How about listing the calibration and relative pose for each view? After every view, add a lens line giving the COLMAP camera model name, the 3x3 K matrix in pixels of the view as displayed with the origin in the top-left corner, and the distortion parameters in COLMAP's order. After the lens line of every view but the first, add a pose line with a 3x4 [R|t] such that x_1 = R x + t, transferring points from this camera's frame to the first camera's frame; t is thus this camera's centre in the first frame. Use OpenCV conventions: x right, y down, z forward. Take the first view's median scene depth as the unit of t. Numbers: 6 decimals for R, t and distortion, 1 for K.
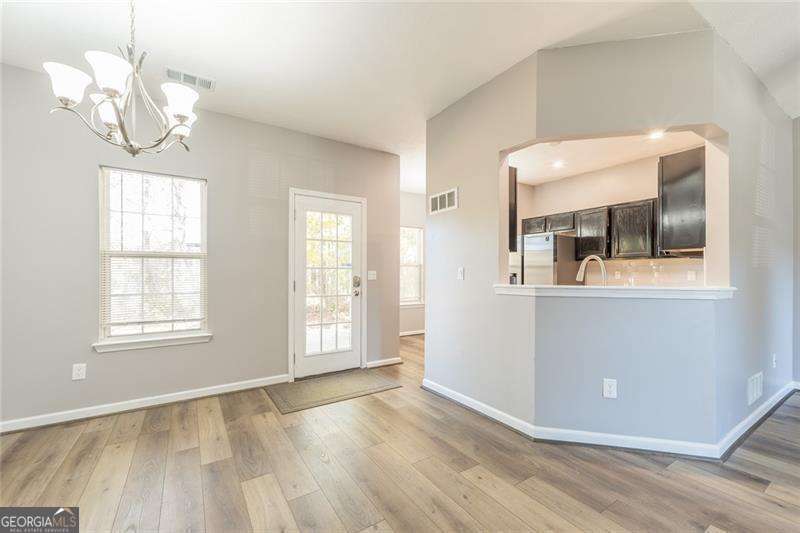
lens RADIAL K [[328.9, 0, 398.8], [0, 328.9, 271.5], [0, 0, 1]] dist [0.002710, 0.000097]
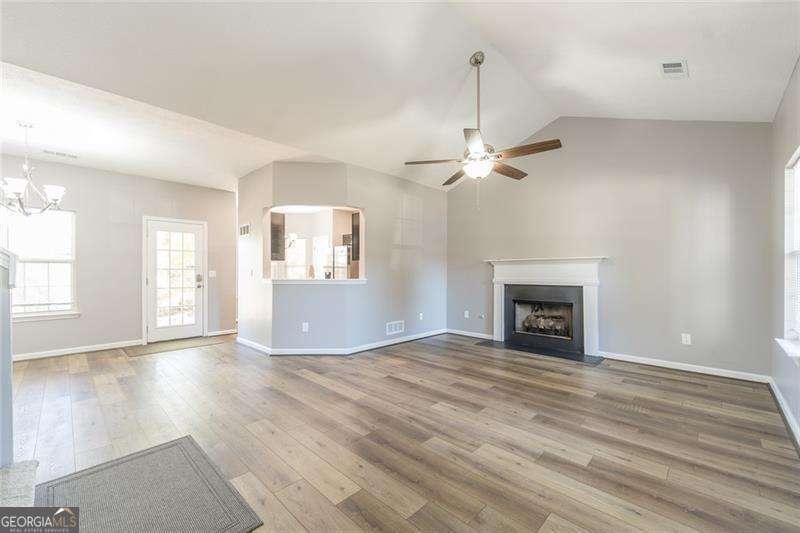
lens RADIAL K [[323.0, 0, 397.9], [0, 323.0, 271.6], [0, 0, 1]] dist [0.001743, -0.000039]
pose [[0.972187, -0.003372, 0.234181, 0.464619], [0.001303, 0.999959, 0.008989, -0.012376], [-0.234202, -0.008434, 0.972151, -0.723728]]
